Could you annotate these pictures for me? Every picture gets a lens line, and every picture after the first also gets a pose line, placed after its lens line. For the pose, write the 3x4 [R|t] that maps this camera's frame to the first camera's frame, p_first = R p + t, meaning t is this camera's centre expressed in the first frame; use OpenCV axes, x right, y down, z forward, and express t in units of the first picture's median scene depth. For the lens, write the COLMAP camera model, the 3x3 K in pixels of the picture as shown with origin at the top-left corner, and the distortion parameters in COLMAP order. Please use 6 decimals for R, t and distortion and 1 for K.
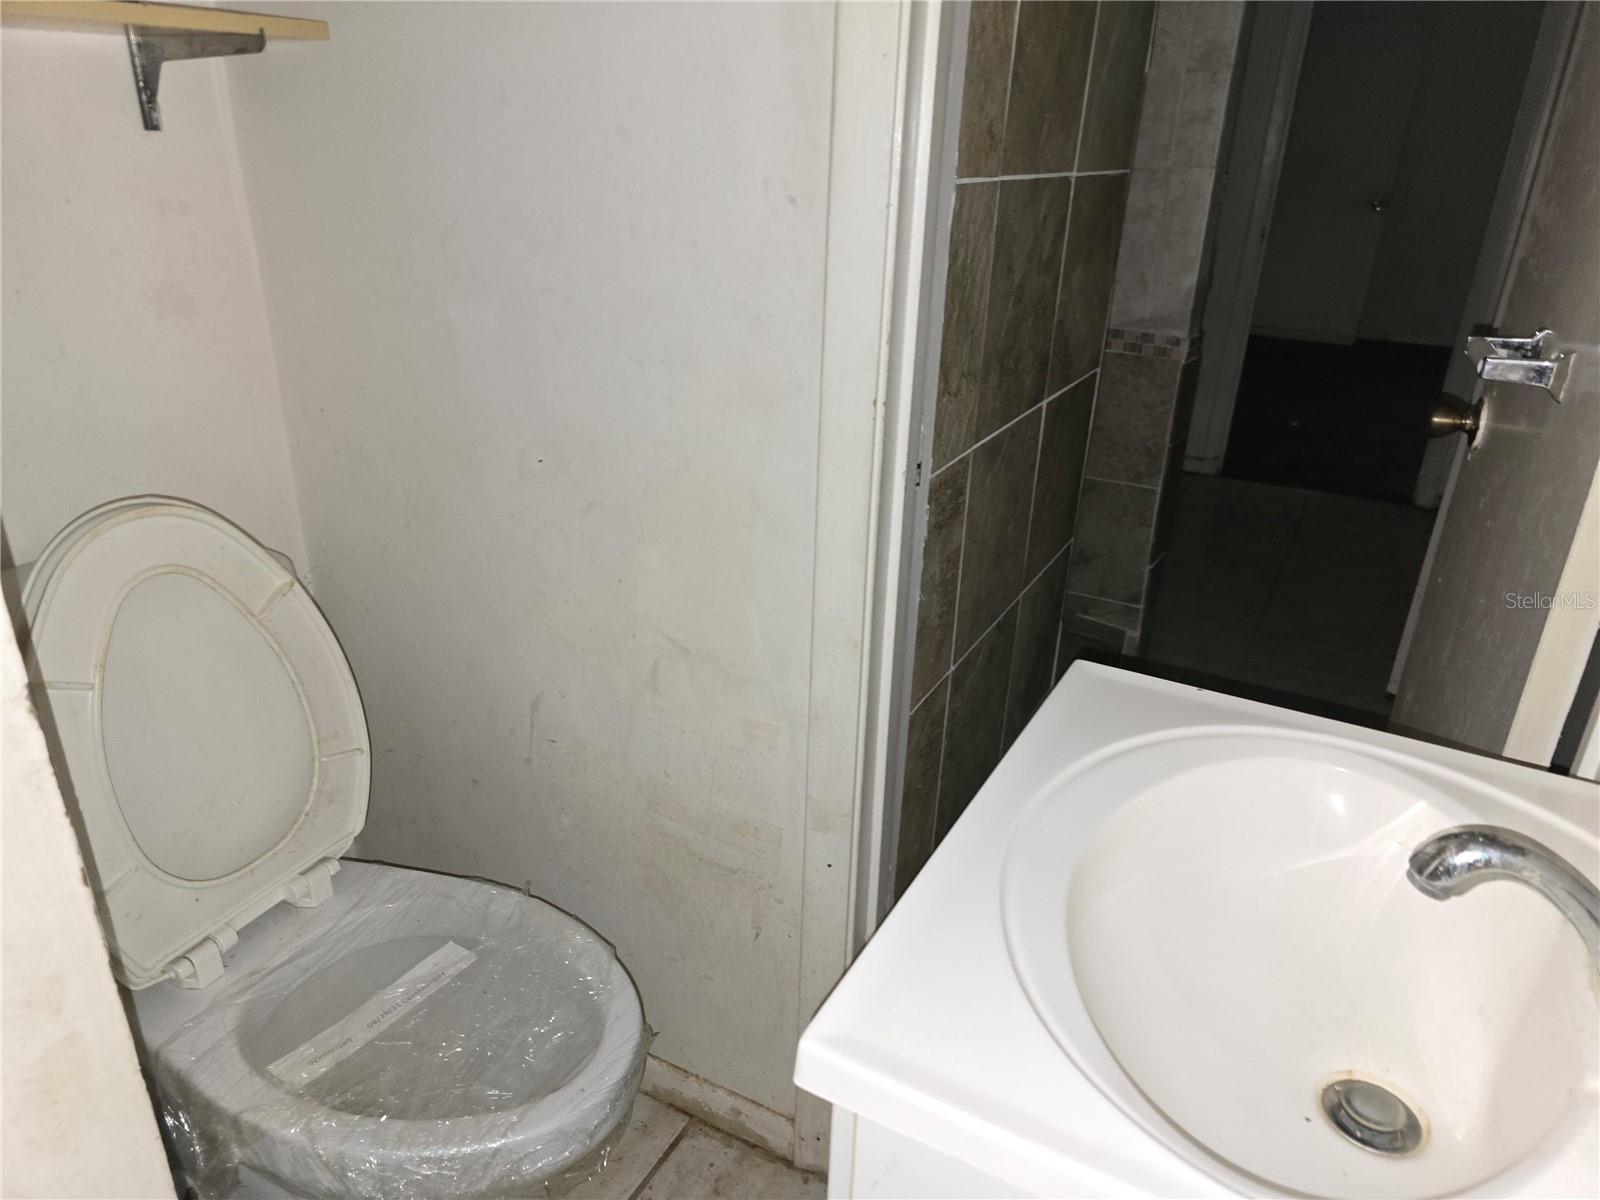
lens RADIAL K [[1070.7, 0, 800.5], [0, 1070.7, 589.8], [0, 0, 1]] dist [0.067845, -0.066209]
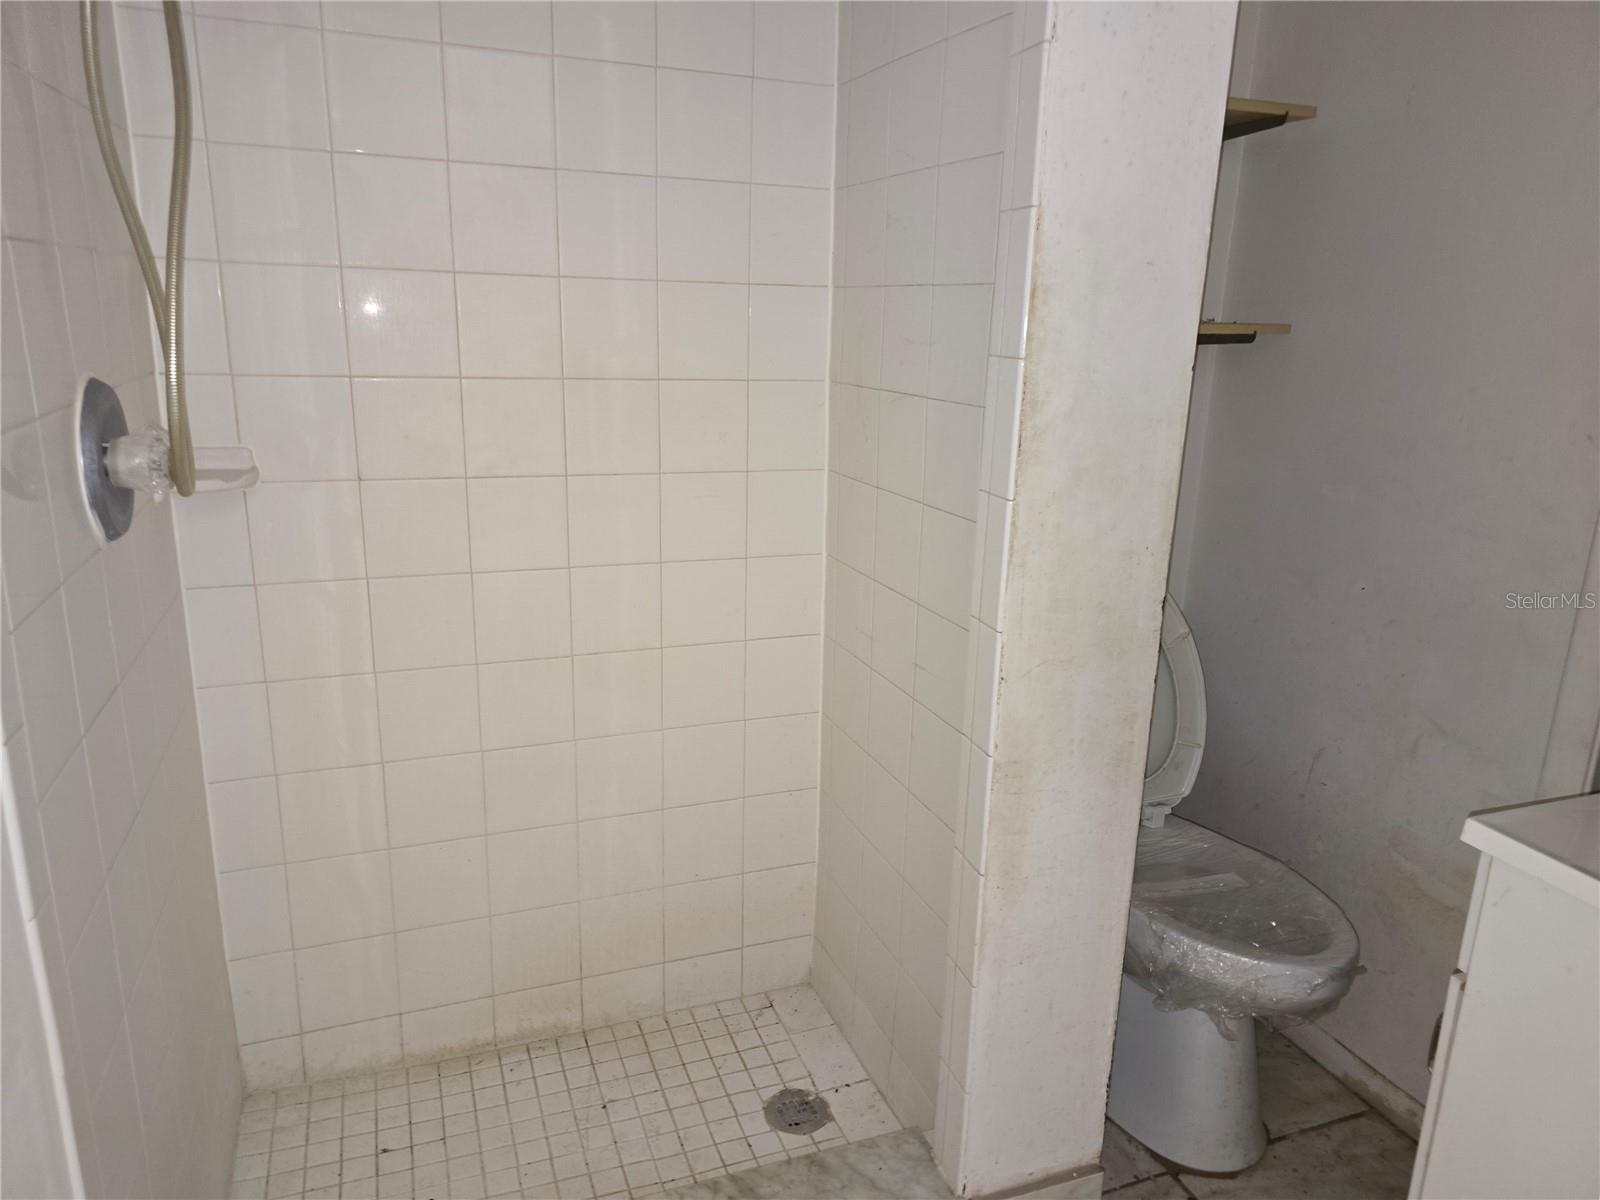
lens RADIAL K [[1070.7, 0, 809.5], [0, 1070.7, 602.4], [0, 0, 1]] dist [0.067845, -0.066209]
pose [[0.768574, 0.160959, -0.619182, 0.109314], [-0.260882, 0.962561, -0.073604, 0.213434], [0.584153, 0.218104, 0.781790, -0.645610]]
